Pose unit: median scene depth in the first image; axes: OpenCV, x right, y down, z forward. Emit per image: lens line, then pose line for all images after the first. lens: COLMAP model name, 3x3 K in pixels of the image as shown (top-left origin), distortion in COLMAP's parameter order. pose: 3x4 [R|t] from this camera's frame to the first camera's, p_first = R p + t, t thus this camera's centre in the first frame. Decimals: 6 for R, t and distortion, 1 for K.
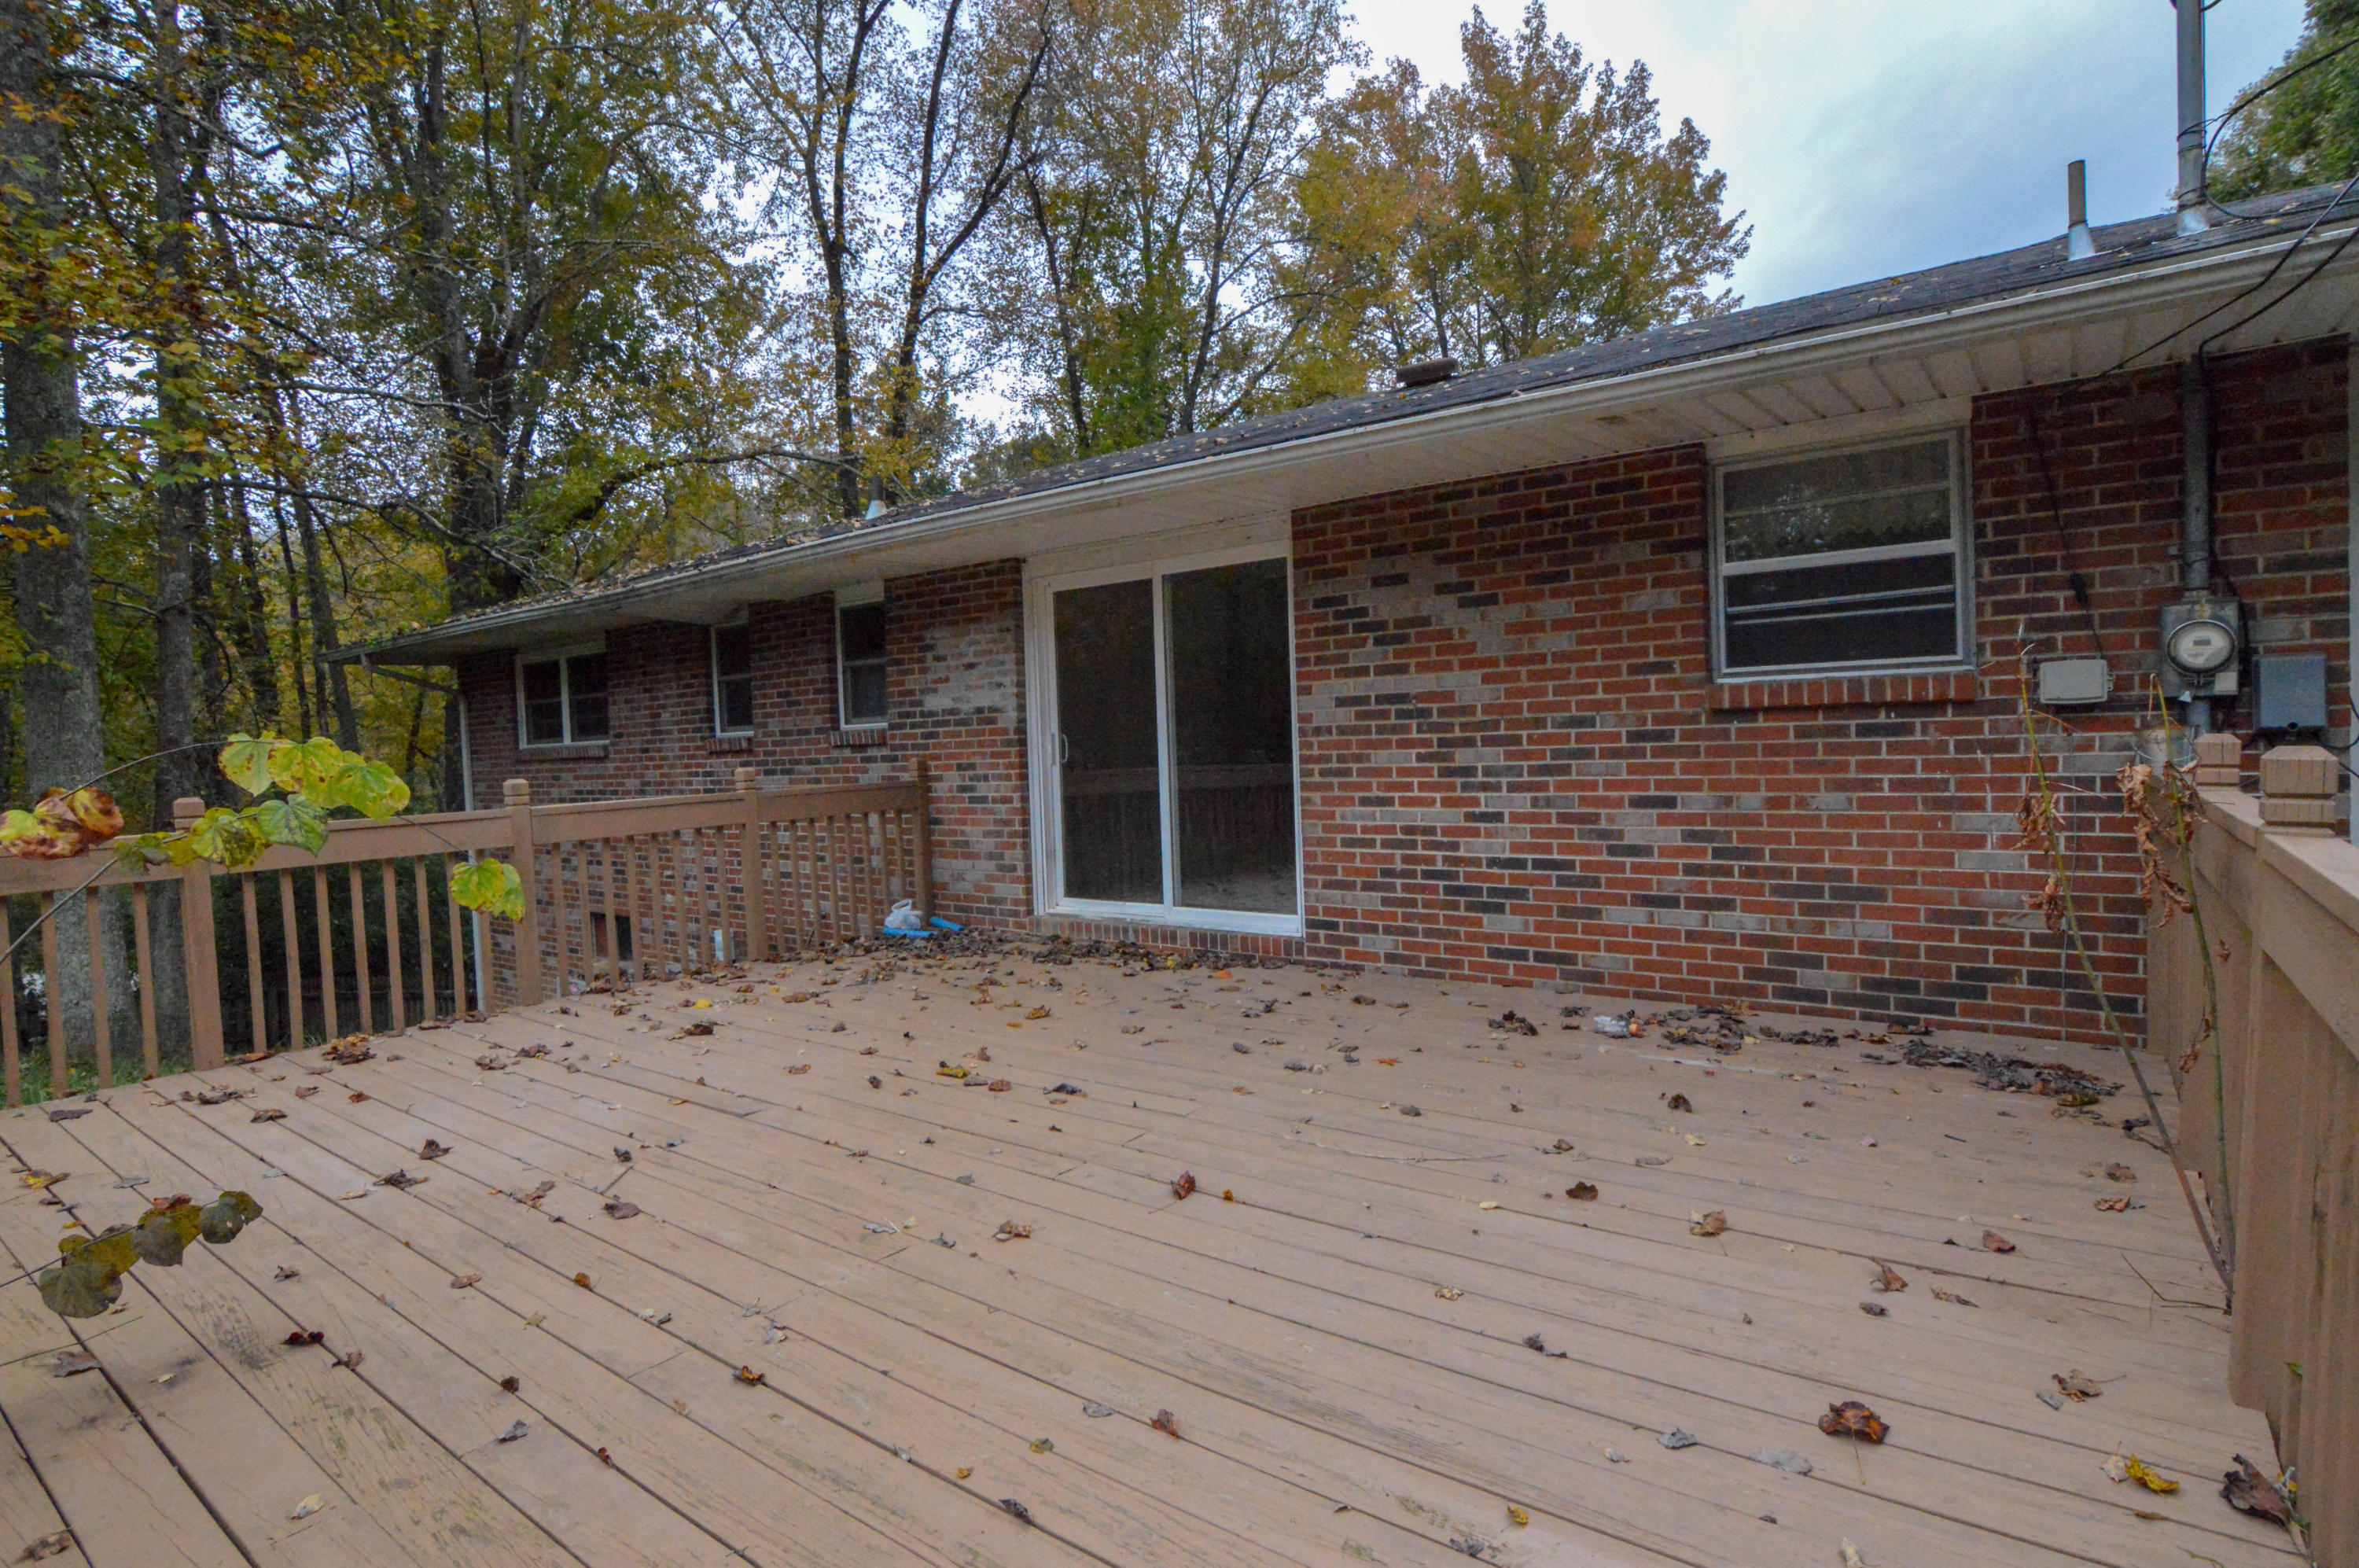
lens RADIAL K [[1172.1, 0, 1174.5], [0, 1172.1, 770.3], [0, 0, 1]] dist [-0.034295, 0.012537]
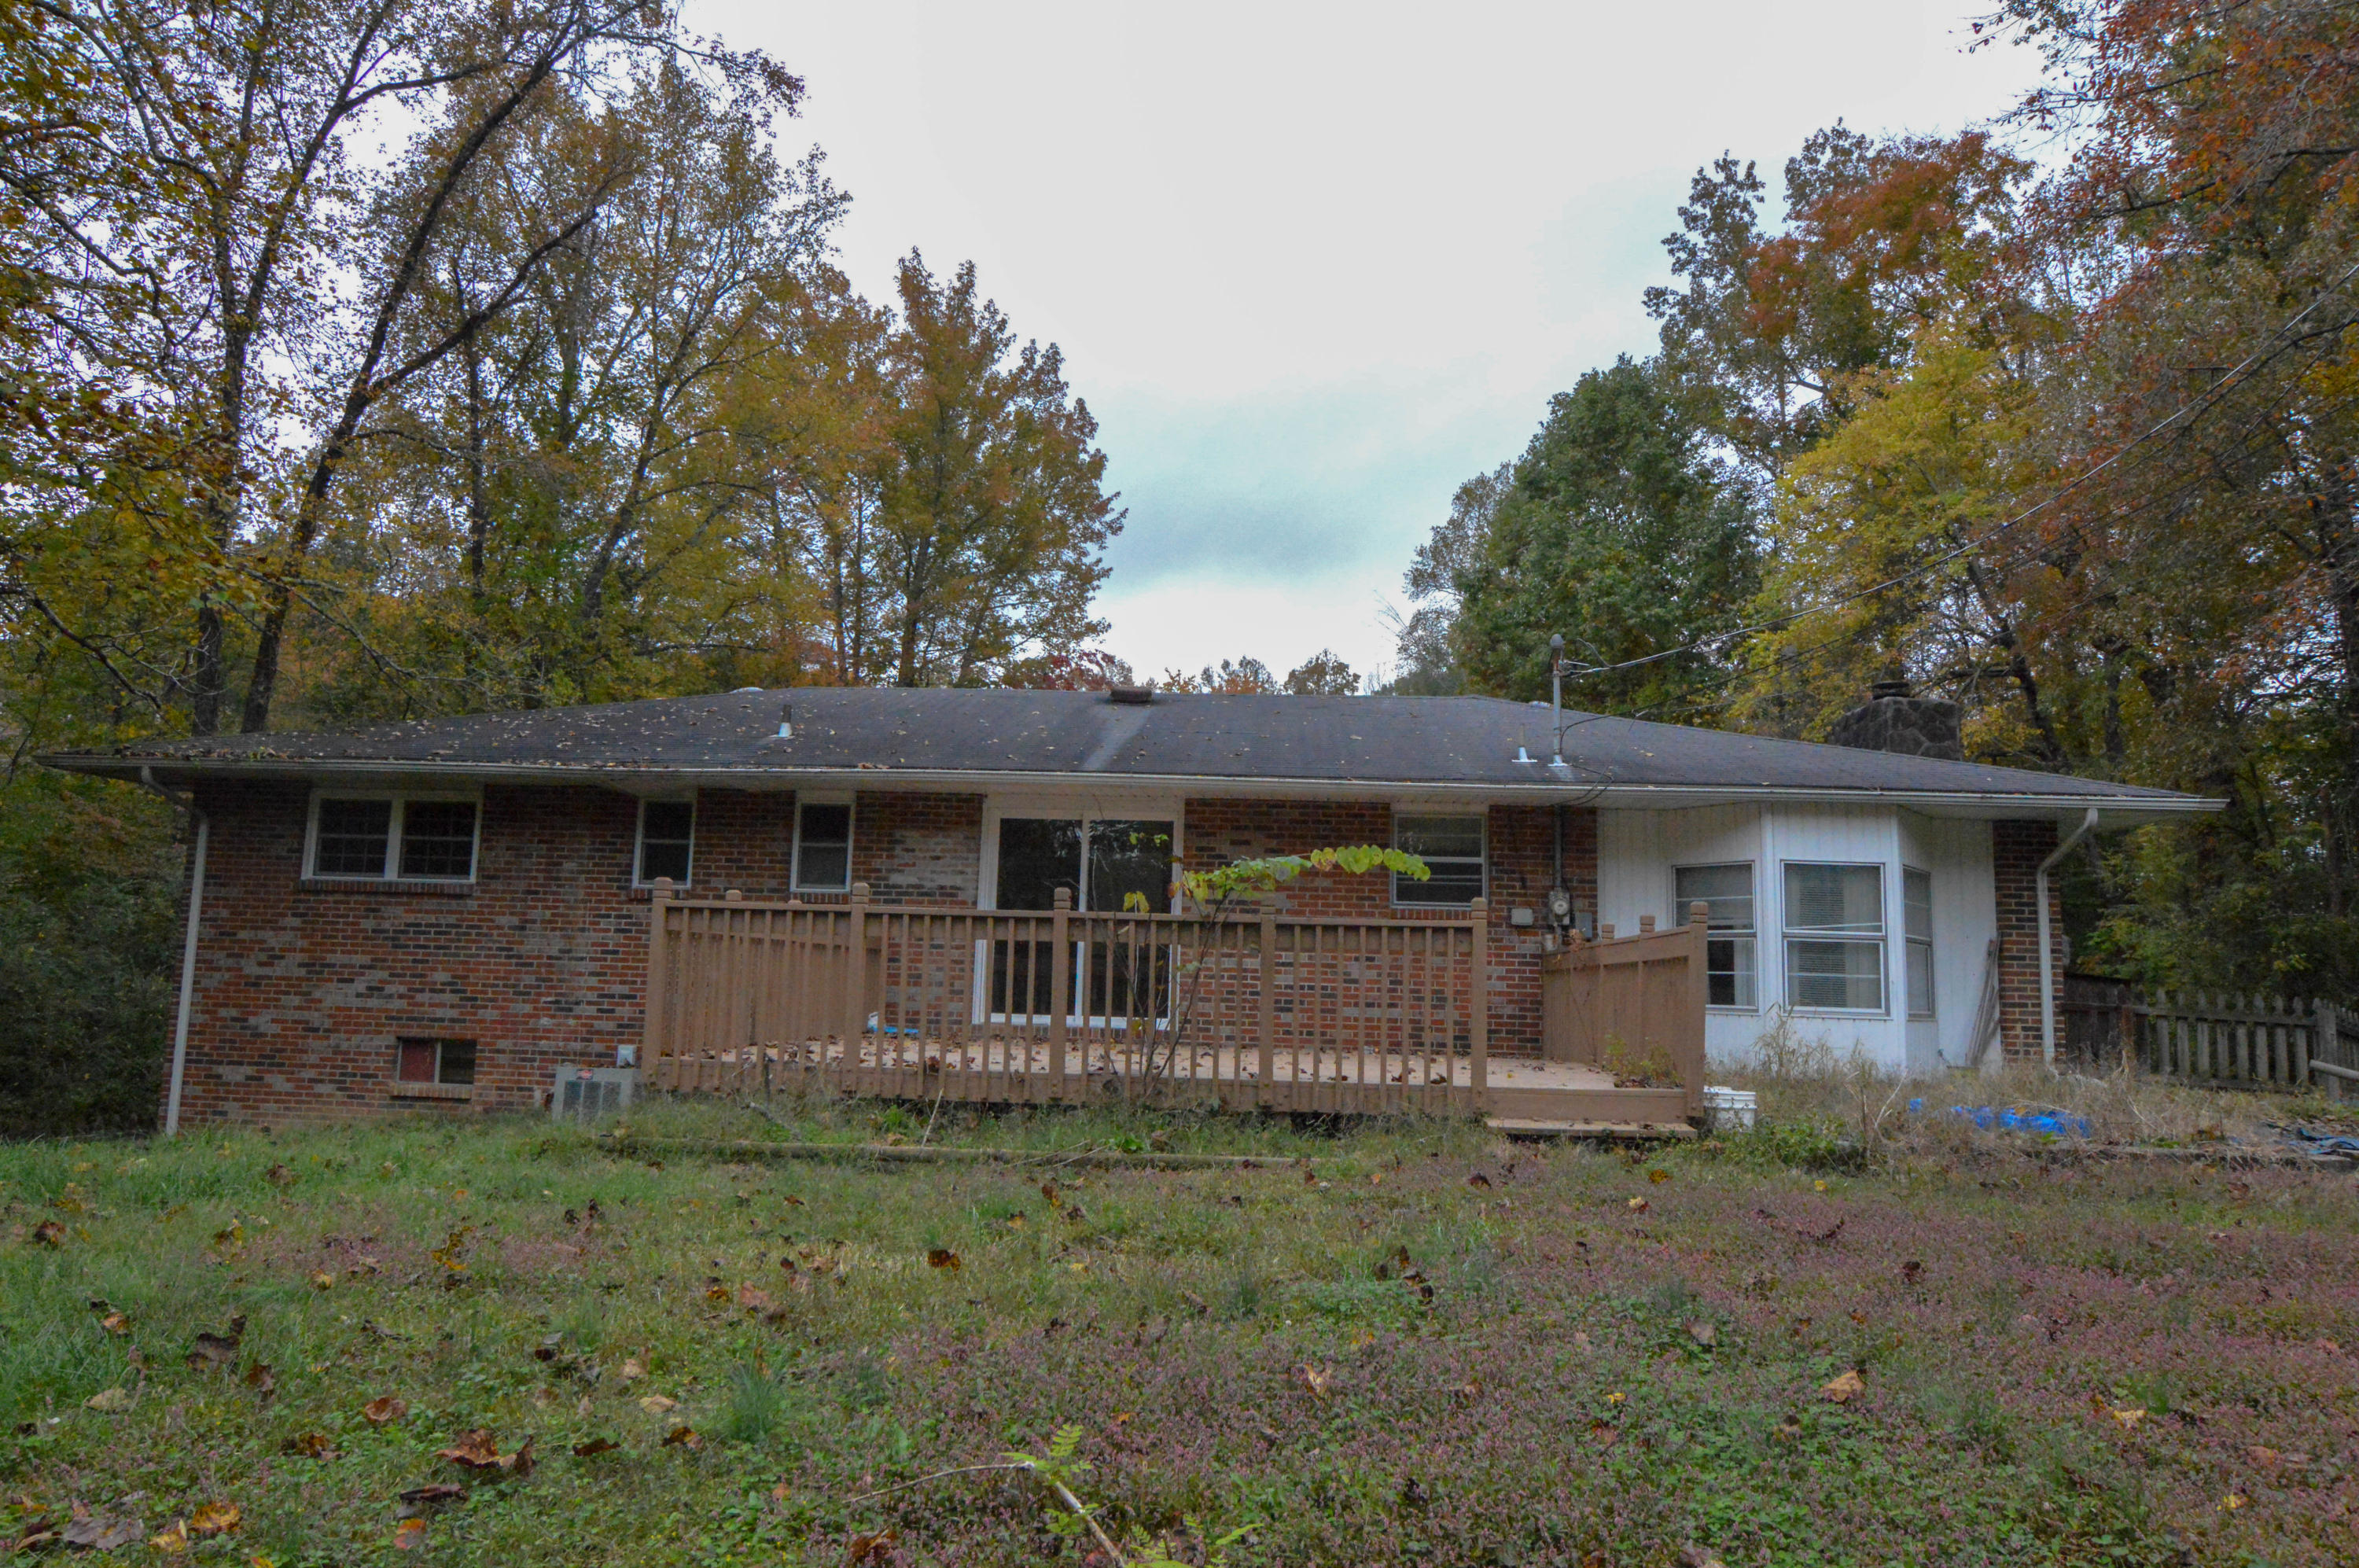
lens RADIAL K [[1365.2, 0, 1219.3], [0, 1365.2, 774.5], [0, 0, 1]] dist [-0.027171, 0.000087]
pose [[0.835271, 0.144506, 0.530510, -0.115394], [-0.046018, 0.979833, -0.194445, 0.018603], [-0.547910, 0.138001, 0.825076, -0.095688]]
